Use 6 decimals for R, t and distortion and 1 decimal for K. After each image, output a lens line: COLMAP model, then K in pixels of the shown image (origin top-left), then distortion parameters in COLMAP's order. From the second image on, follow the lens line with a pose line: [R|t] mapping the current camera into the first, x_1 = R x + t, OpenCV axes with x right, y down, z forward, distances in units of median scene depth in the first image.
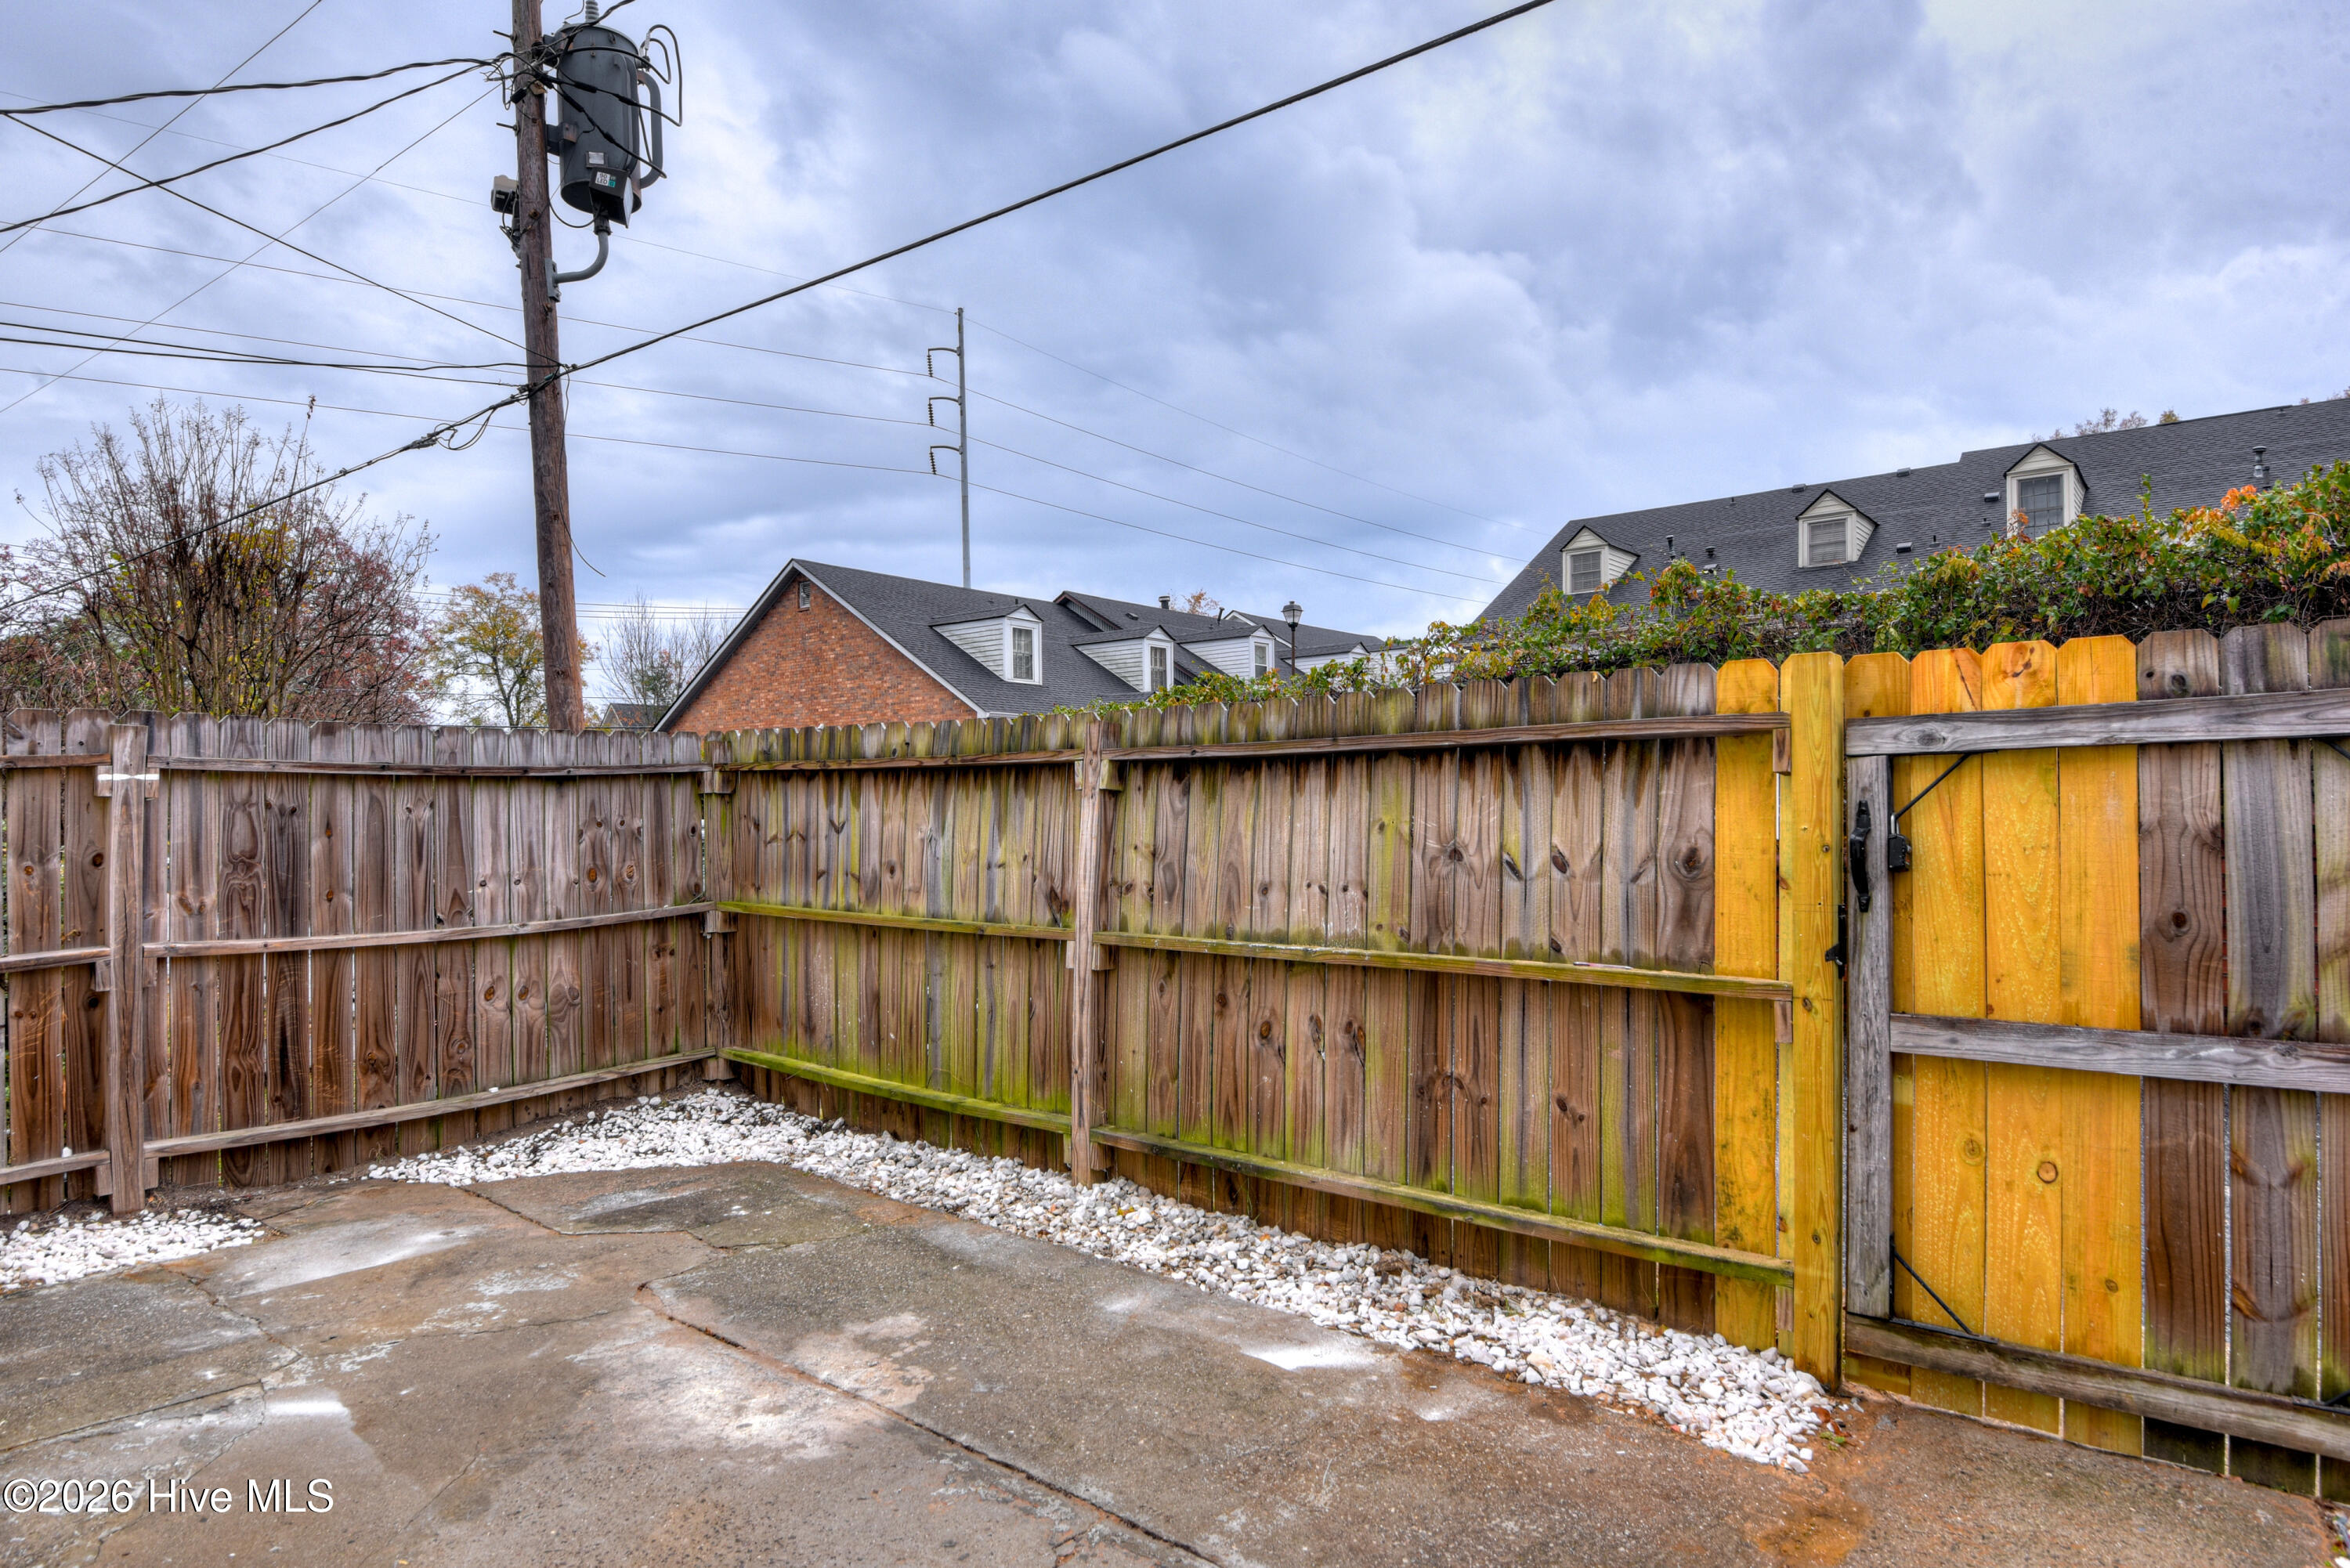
lens RADIAL K [[1330.6, 0, 1178.1], [0, 1330.6, 785.8], [0, 0, 1]] dist [-0.030066, -0.000725]
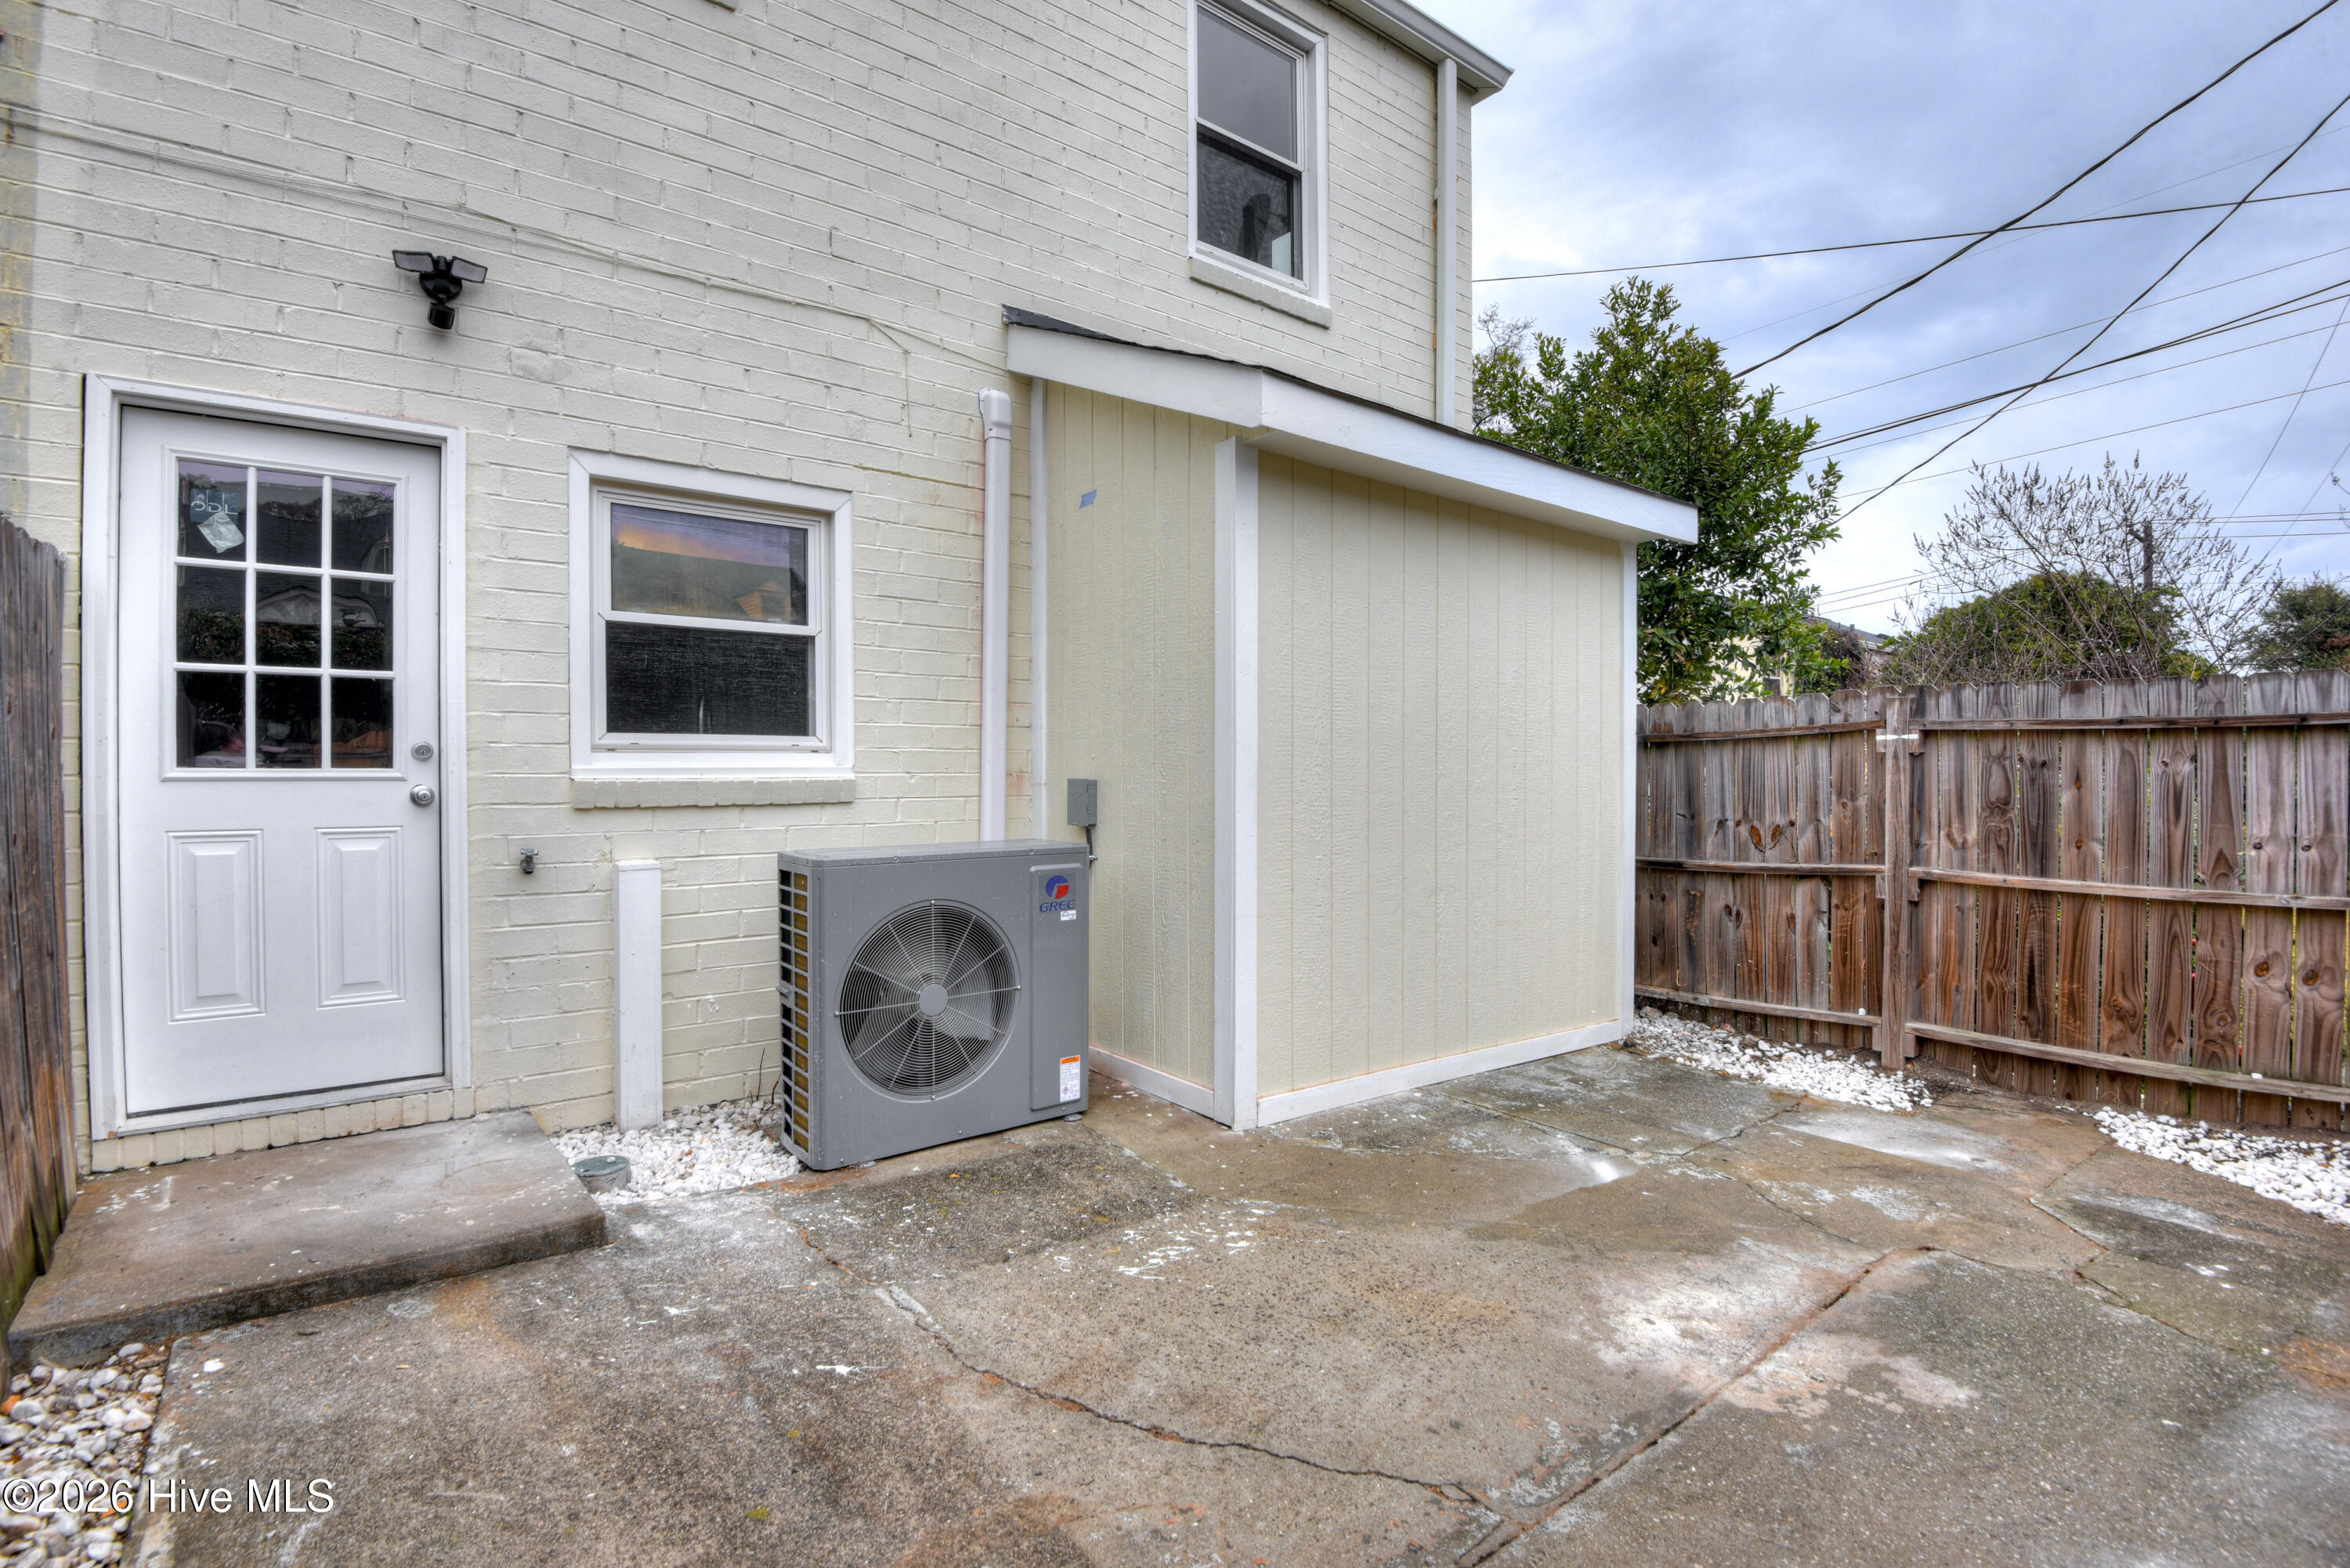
lens RADIAL K [[1117.6, 0, 1180.4], [0, 1117.6, 782.1], [0, 0, 1]] dist [-0.042161, -0.000296]
pose [[-0.227462, 0.017493, -0.973630, 0.395988], [0.013296, 0.999801, 0.014857, 0.011601], [0.973696, -0.009566, -0.227649, 0.514285]]
